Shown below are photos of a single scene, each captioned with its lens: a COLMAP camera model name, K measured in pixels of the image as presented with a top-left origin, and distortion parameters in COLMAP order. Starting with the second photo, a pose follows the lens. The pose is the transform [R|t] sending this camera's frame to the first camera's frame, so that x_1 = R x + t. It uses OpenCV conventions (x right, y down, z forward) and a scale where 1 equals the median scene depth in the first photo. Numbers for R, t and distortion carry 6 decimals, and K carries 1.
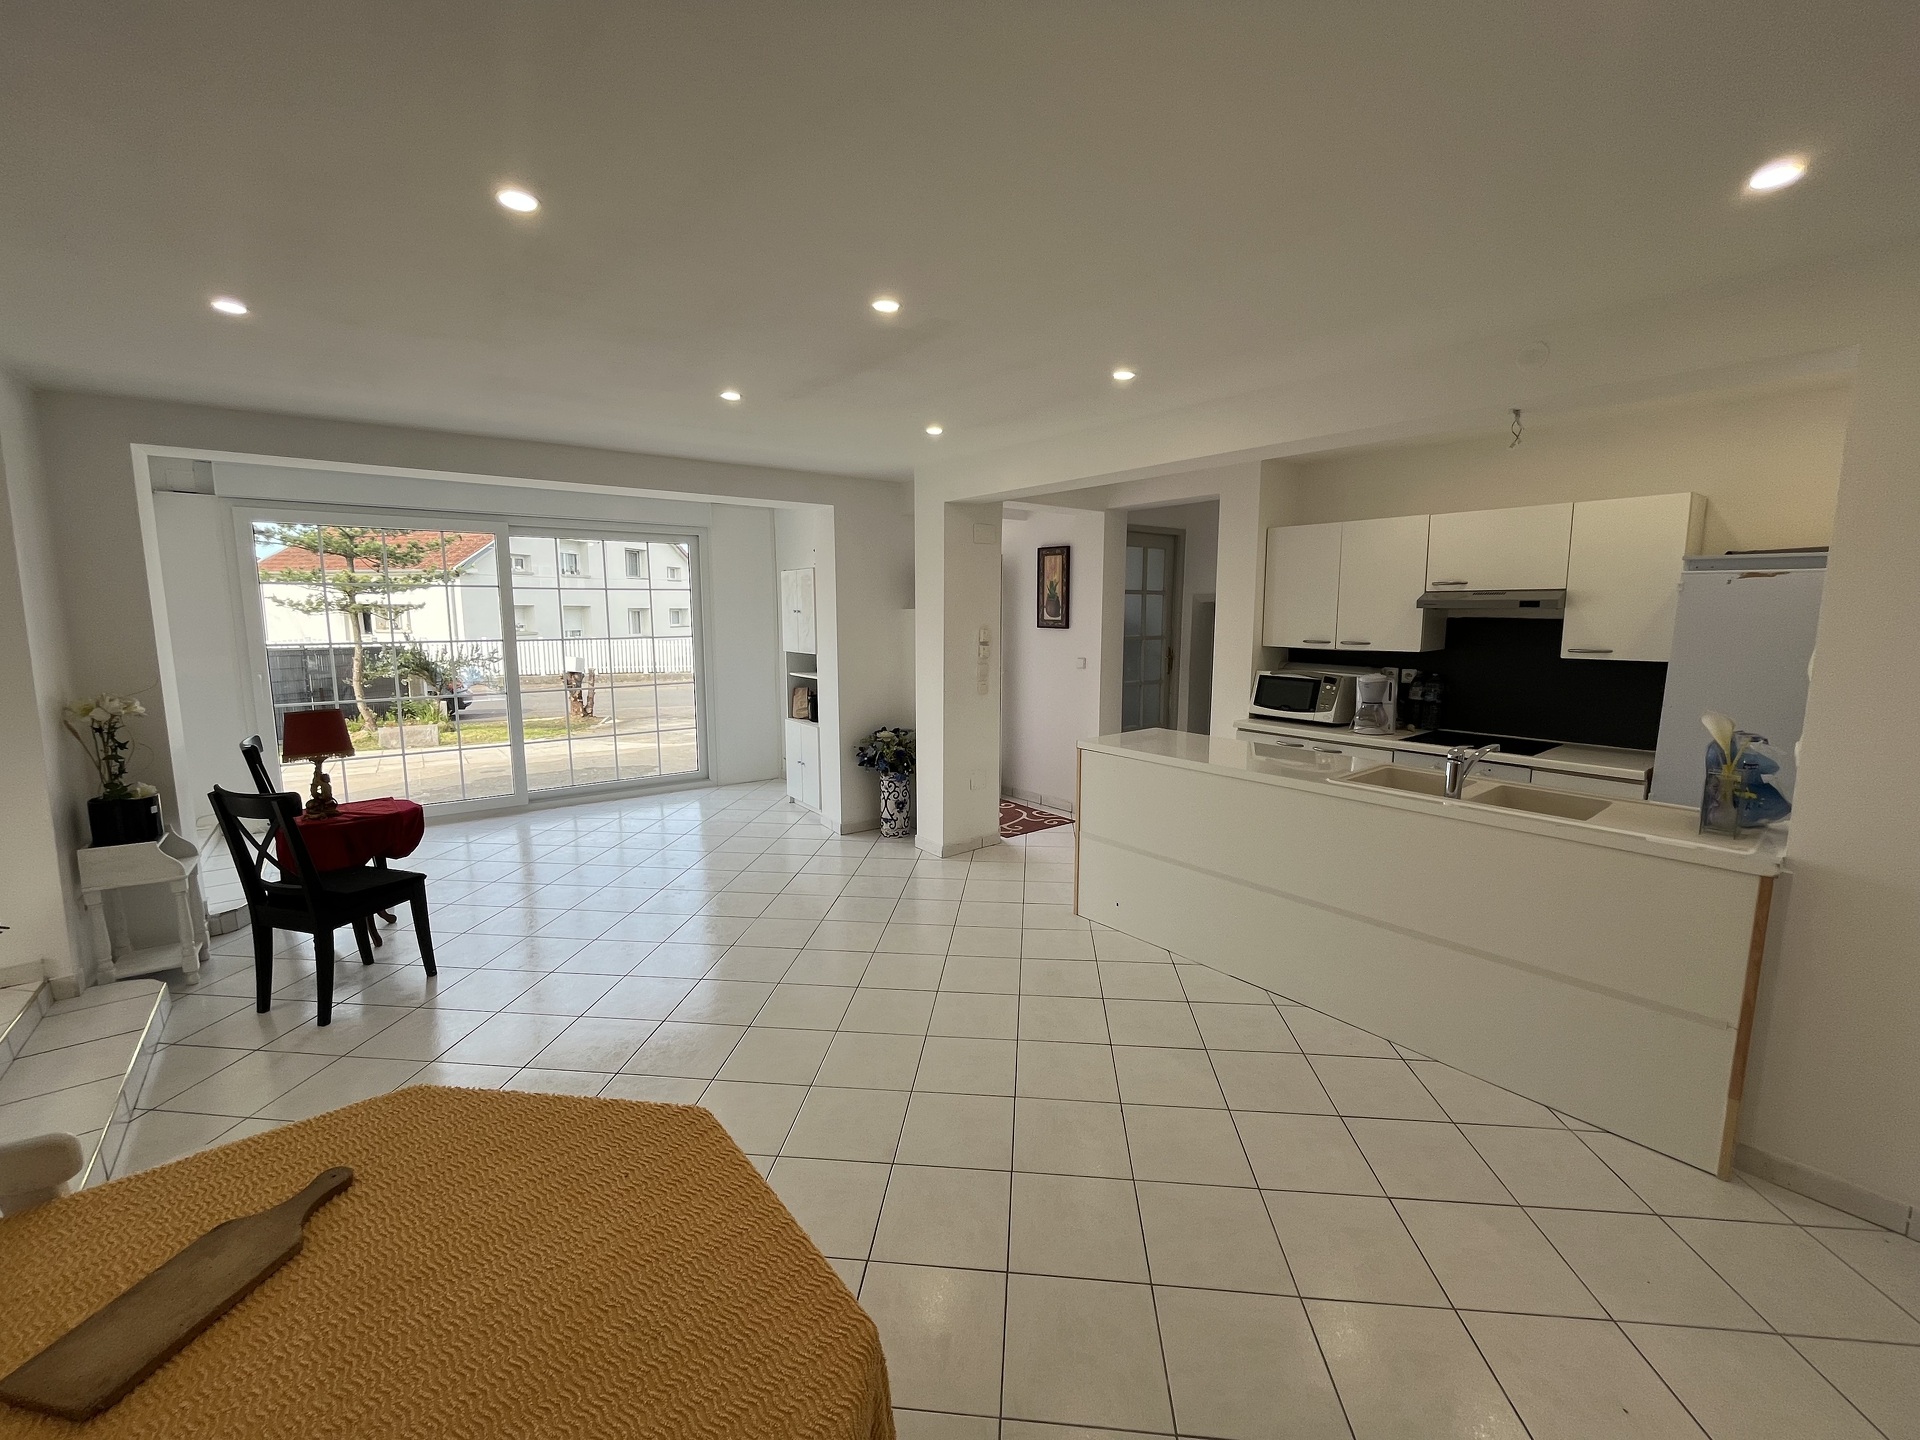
lens RADIAL K [[761.5, 0, 960.0], [0, 761.5, 720.0], [0, 0, 1]] dist [0.000037, -0.000020]
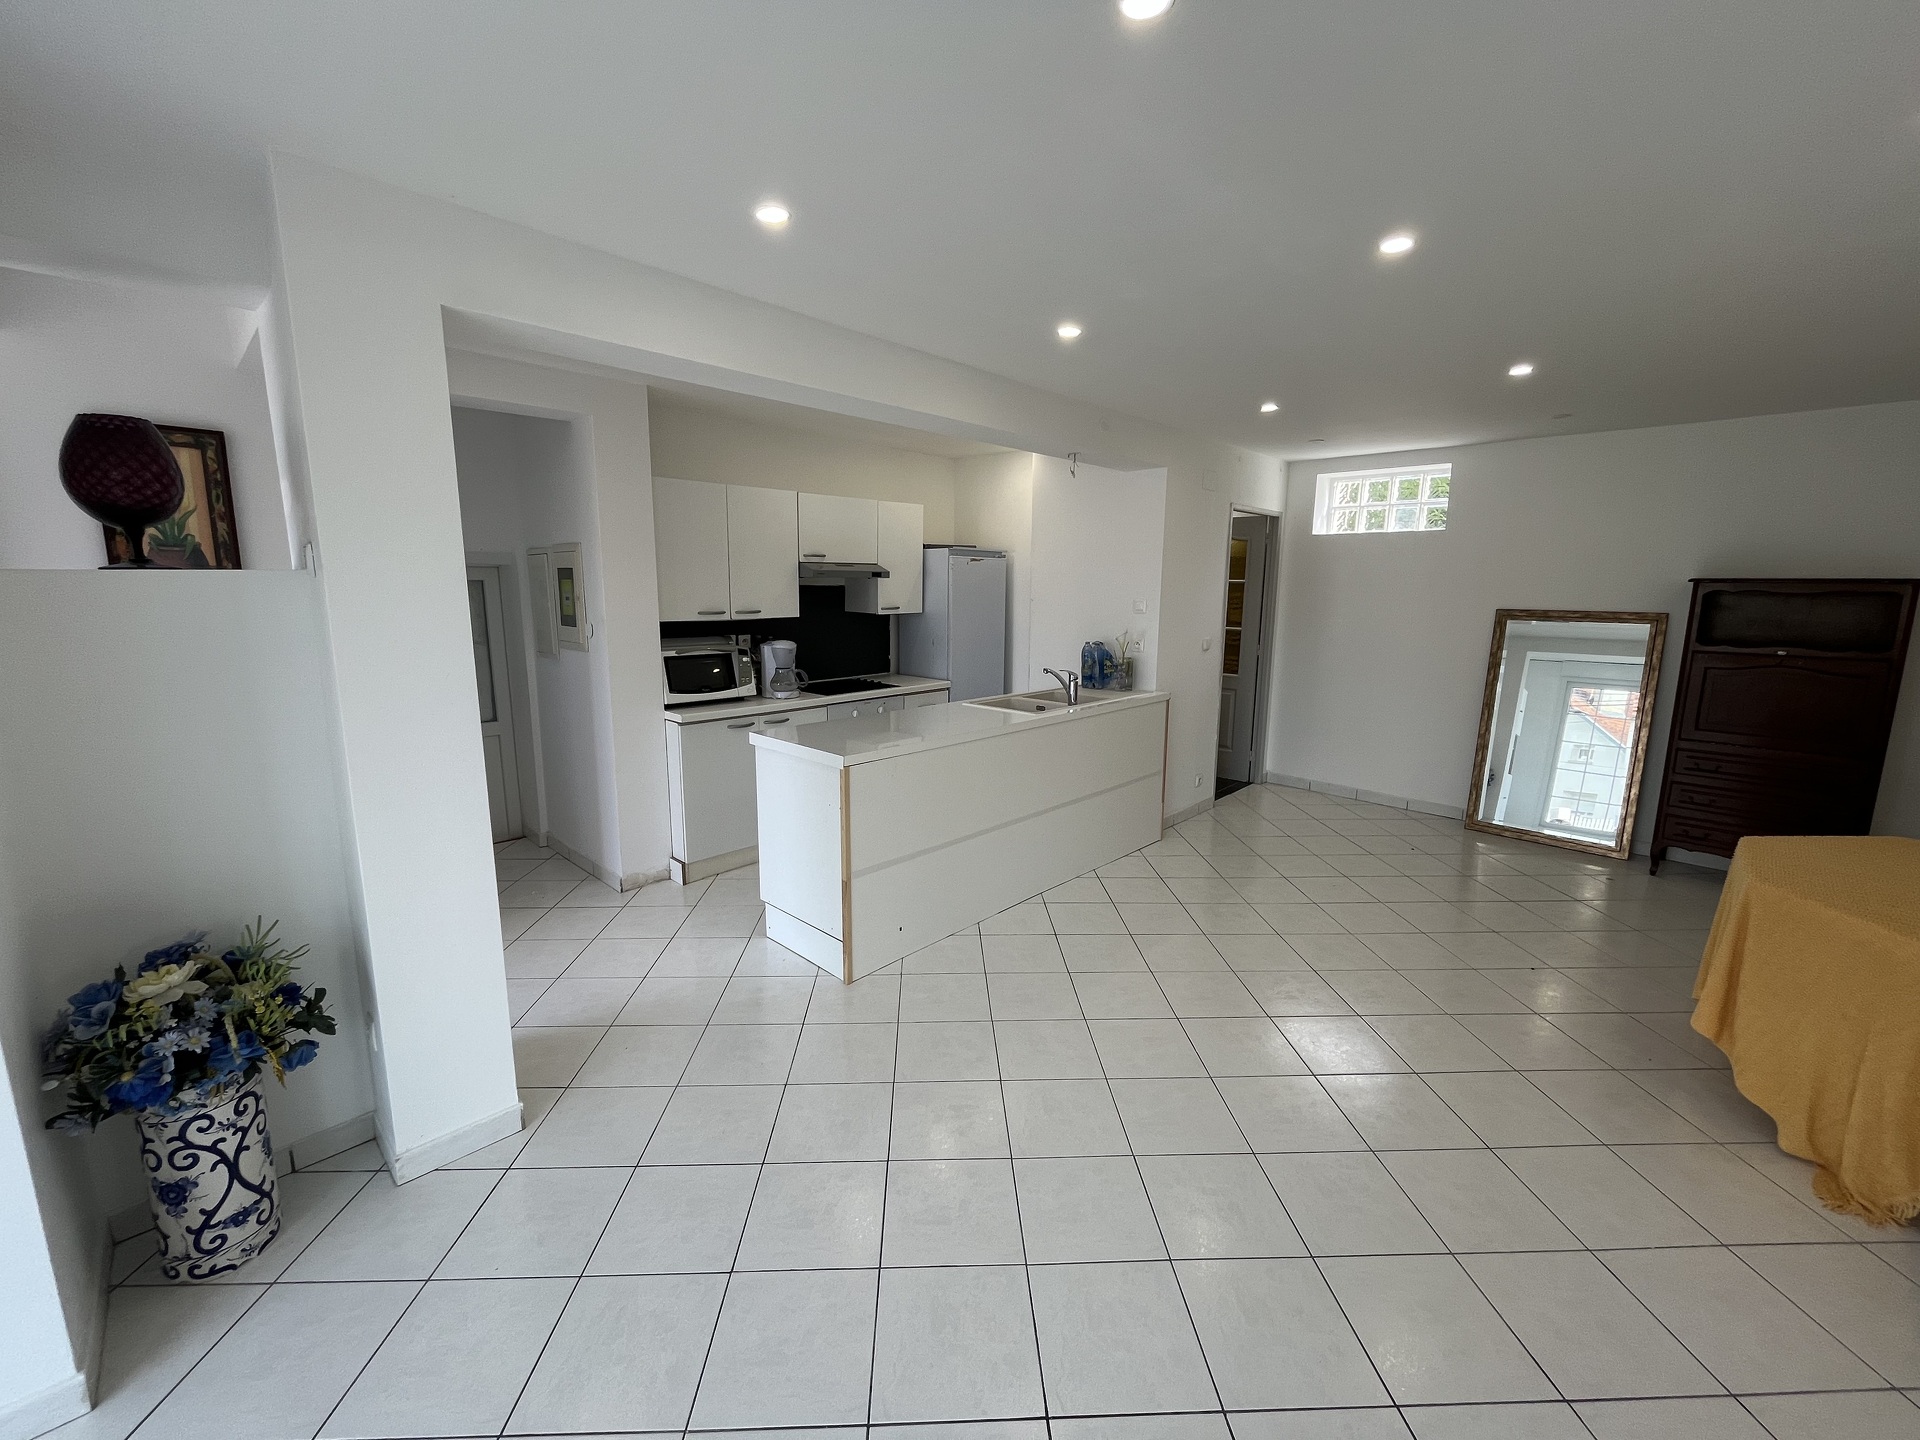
lens RADIAL K [[794.8, 0, 924.5], [0, 794.8, 721.4], [0, 0, 1]] dist [-0.000001, -0.000463]
pose [[-0.112511, -0.169669, 0.979058, -0.530423], [0.141238, 0.972579, 0.184777, -0.119731], [-0.983561, 0.159069, -0.085462, 0.876125]]
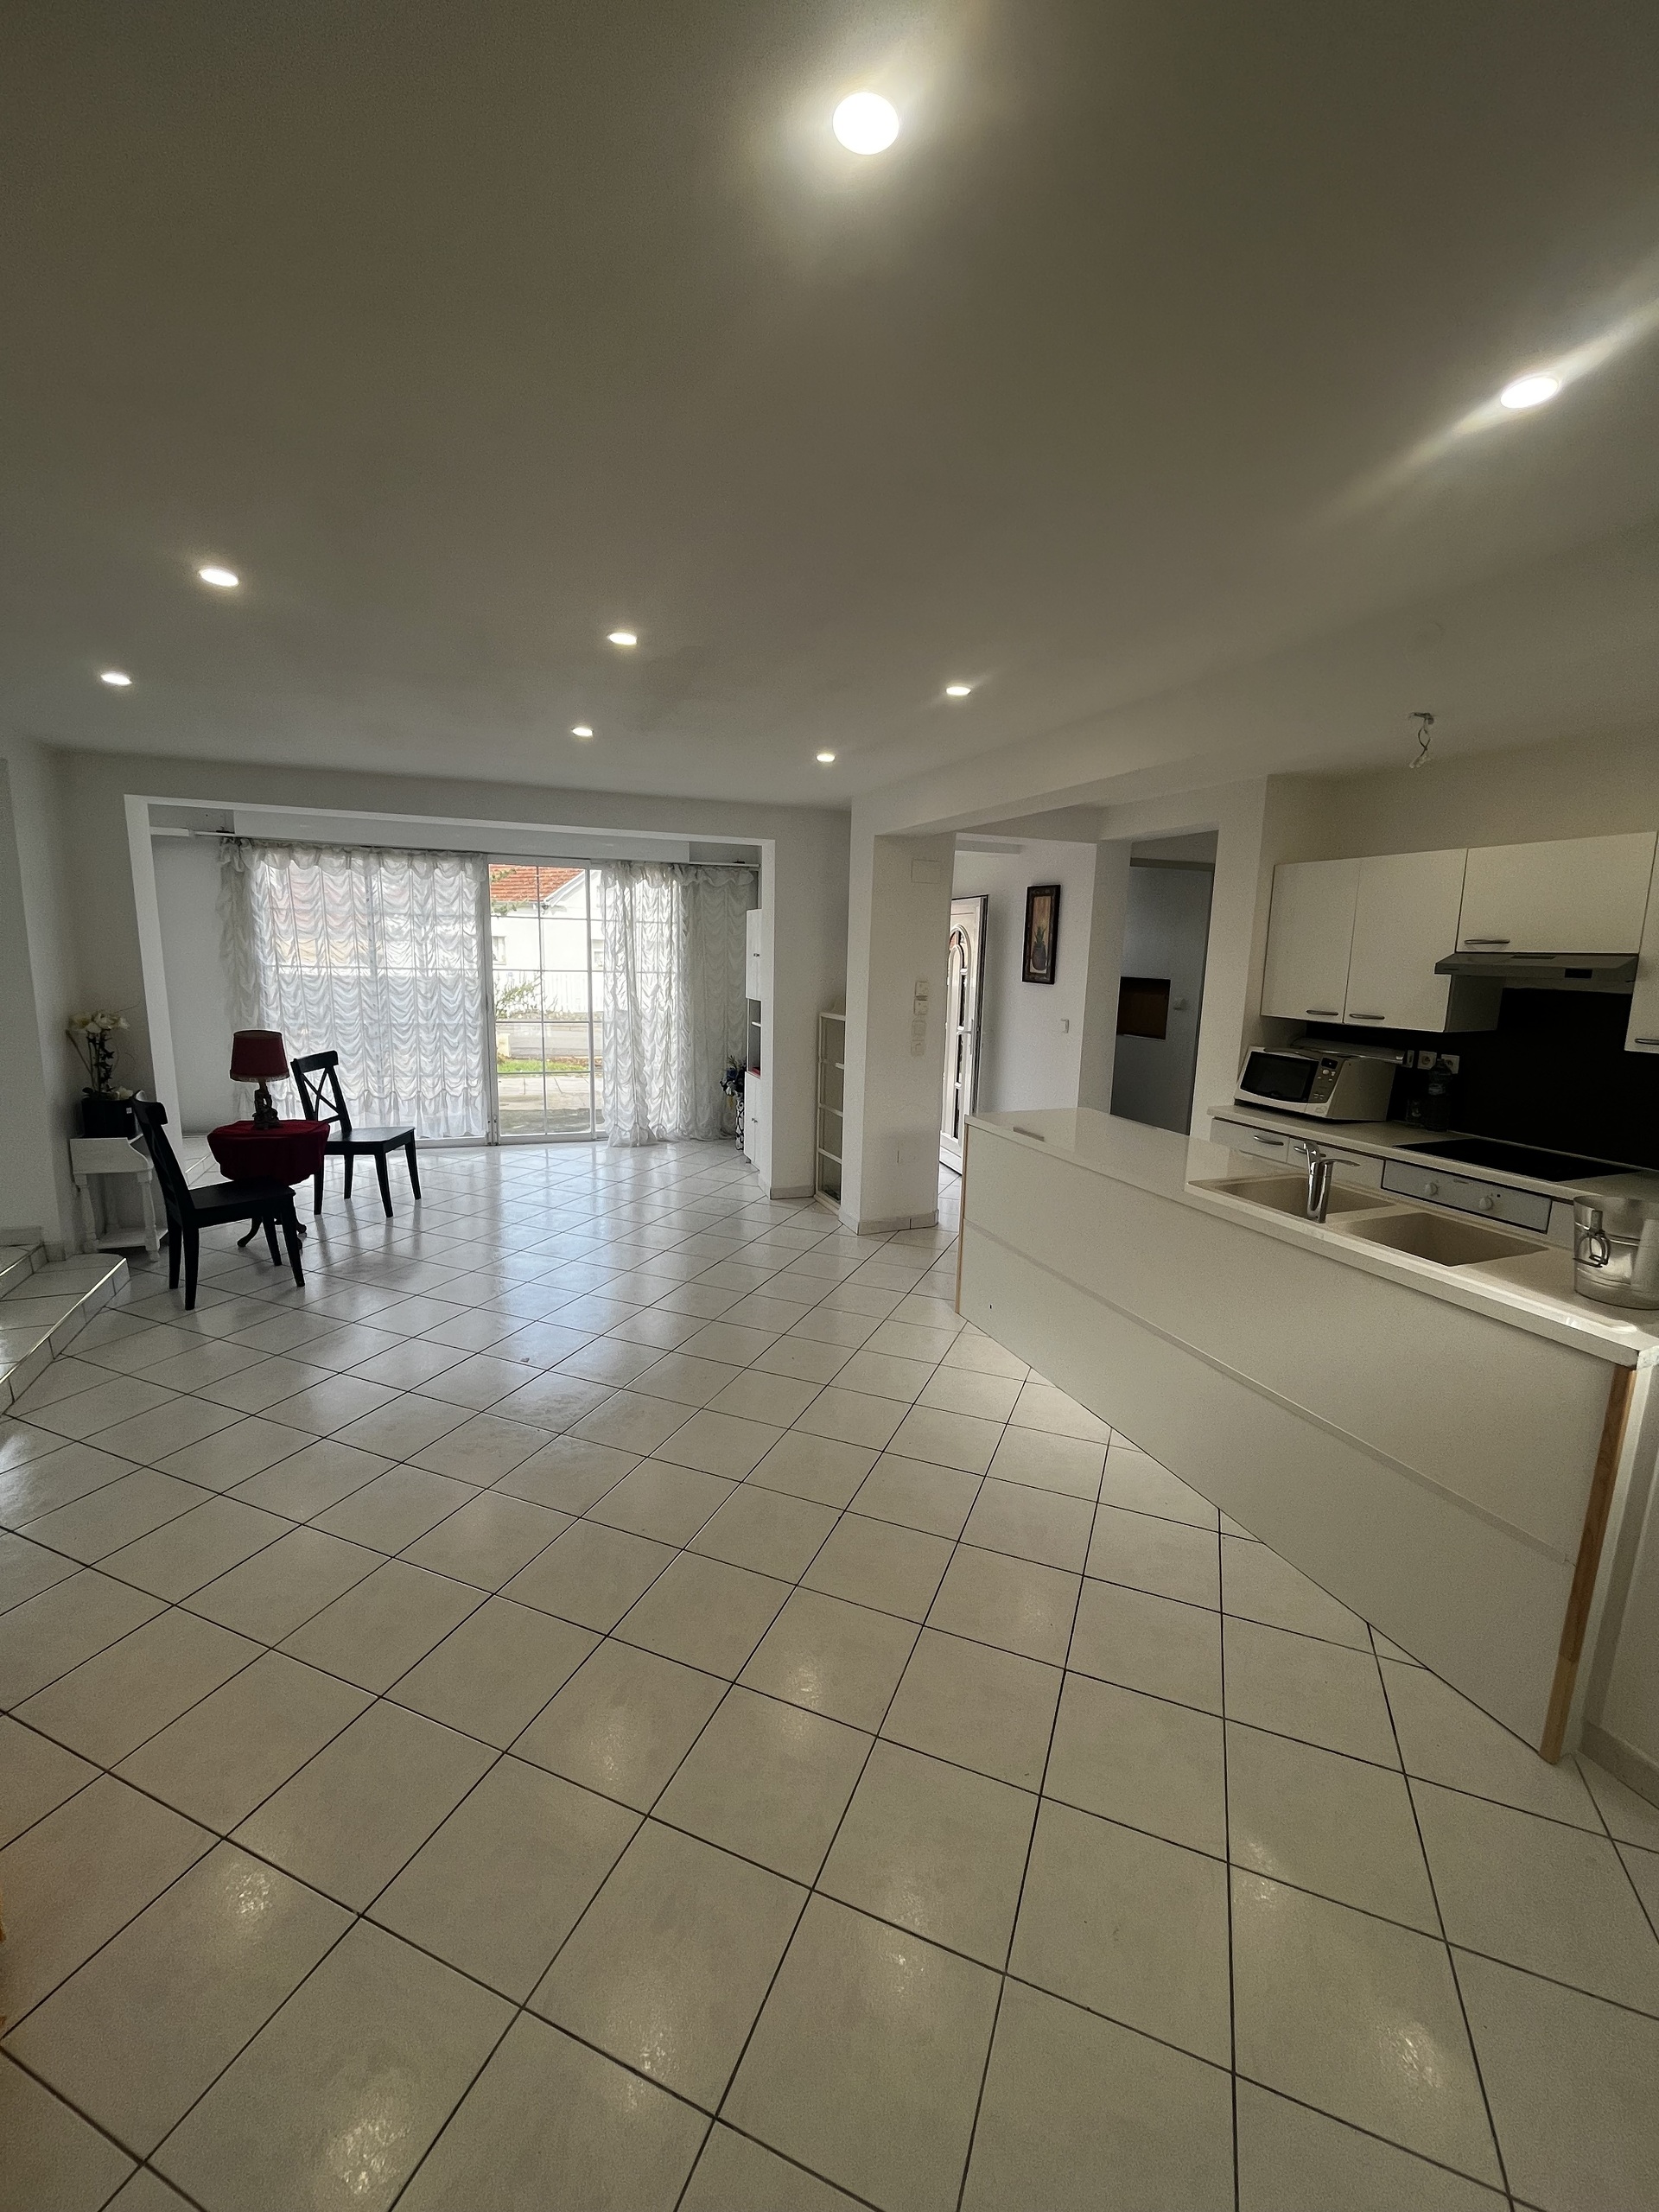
lens RADIAL K [[877.4, 0, 833.6], [0, 877.4, 1111.4], [0, 0, 1]] dist [0.000037, -0.000020]
pose [[0.959397, 0.075584, -0.271742, 0.248289], [-0.066132, 0.996850, 0.043791, -0.009030], [0.274196, -0.024042, 0.961373, -0.000019]]
